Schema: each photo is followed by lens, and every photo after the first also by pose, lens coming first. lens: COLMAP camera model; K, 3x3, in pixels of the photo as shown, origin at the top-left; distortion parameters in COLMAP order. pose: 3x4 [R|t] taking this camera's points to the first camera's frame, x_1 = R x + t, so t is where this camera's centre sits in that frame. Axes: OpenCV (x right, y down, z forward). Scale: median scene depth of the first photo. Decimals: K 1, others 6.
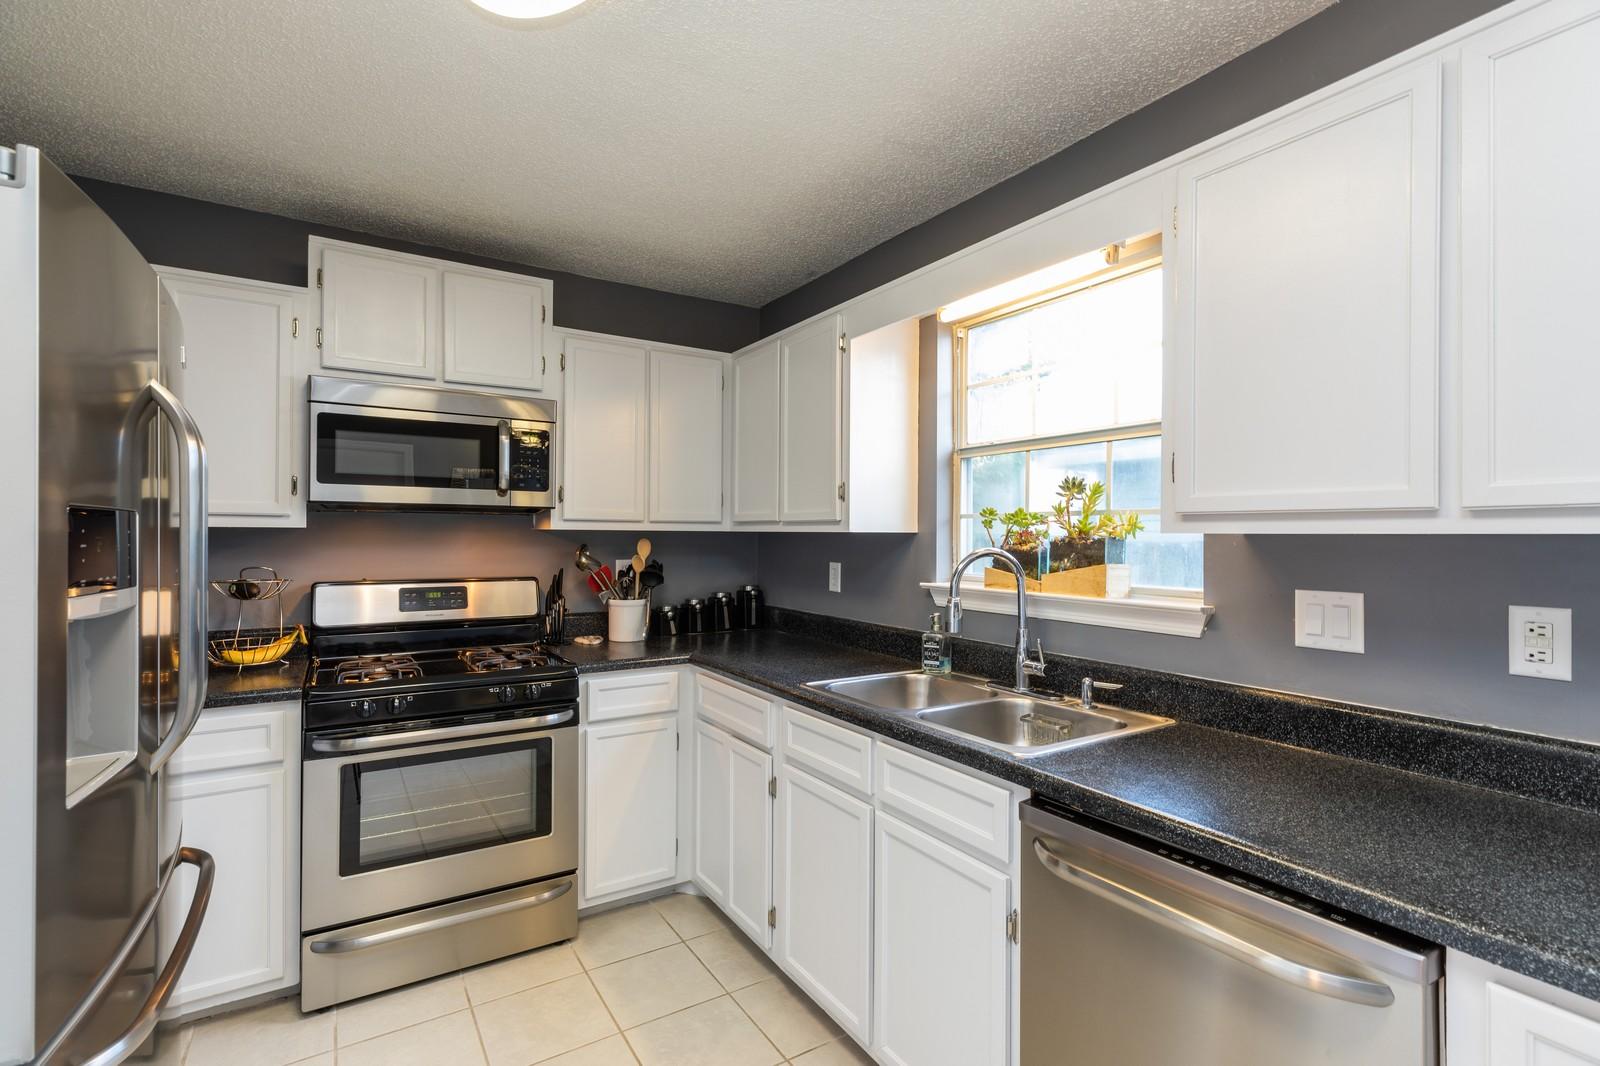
lens RADIAL K [[730.1, 0, 788.8], [0, 730.1, 534.0], [0, 0, 1]] dist [0.005292, -0.000499]
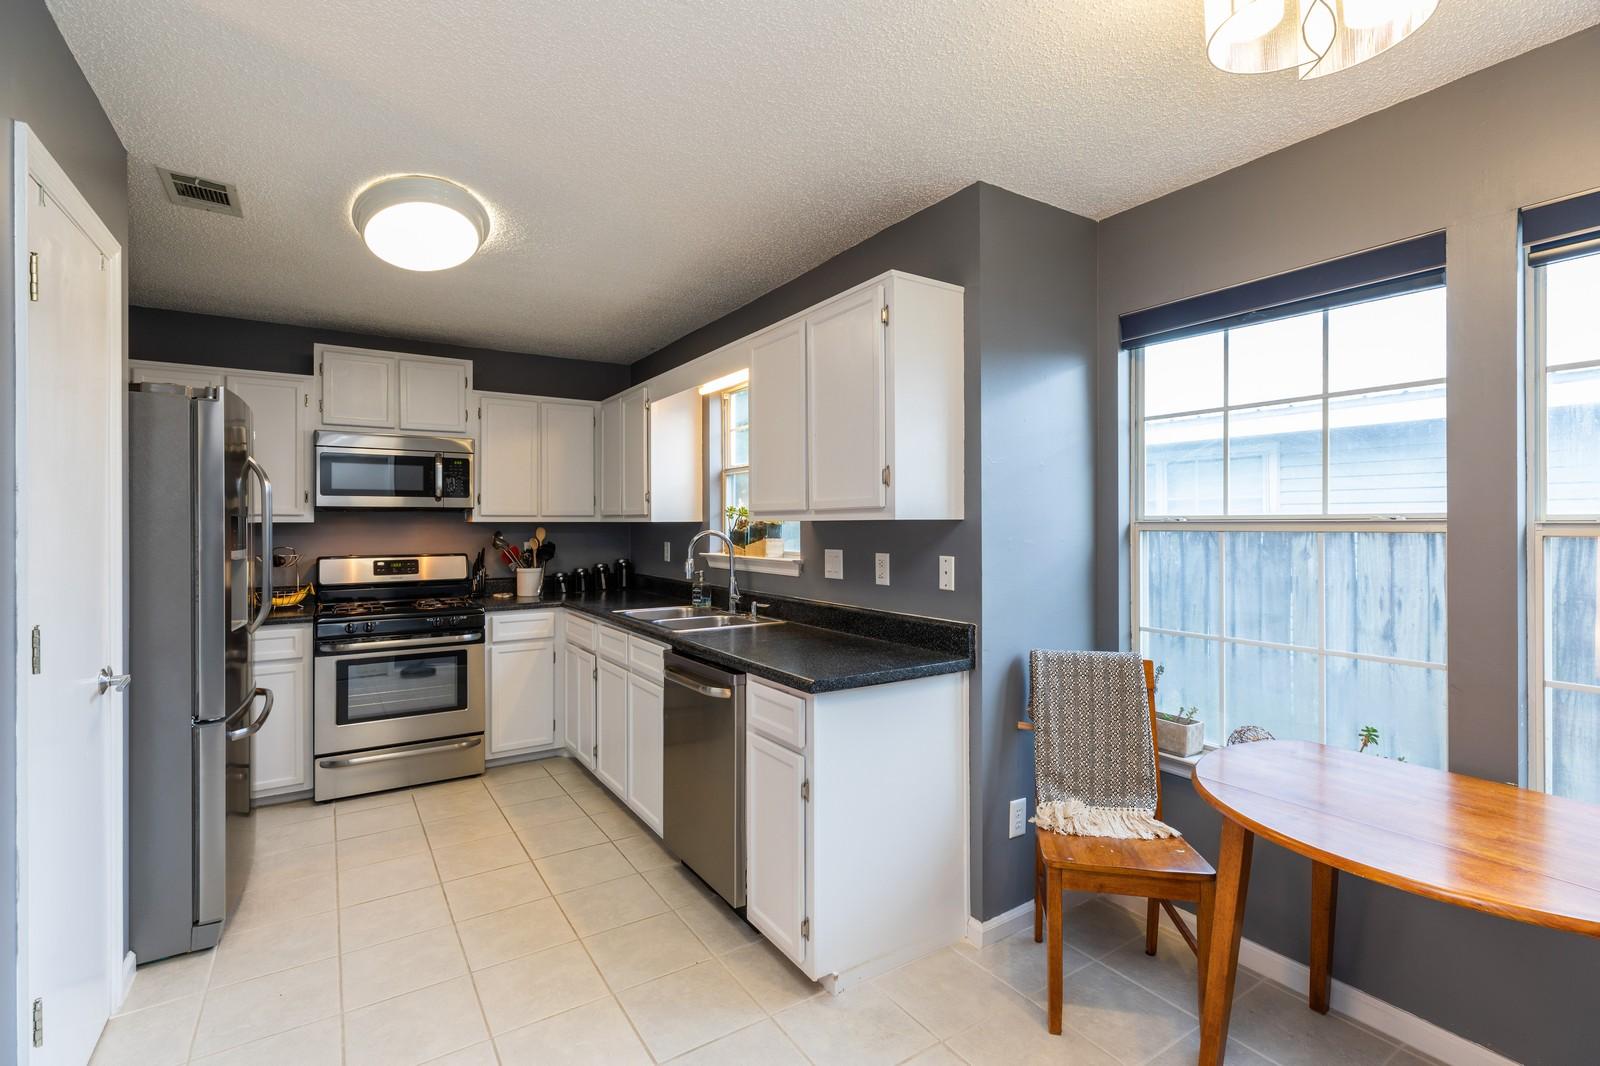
lens RADIAL K [[730.1, 0, 796.8], [0, 730.1, 522.3], [0, 0, 1]] dist [0.005292, -0.000499]
pose [[0.999895, -0.009108, 0.011255, 0.394044], [0.009125, 0.999957, -0.001441, 0.003809], [-0.011241, 0.001543, 0.999936, -0.636530]]
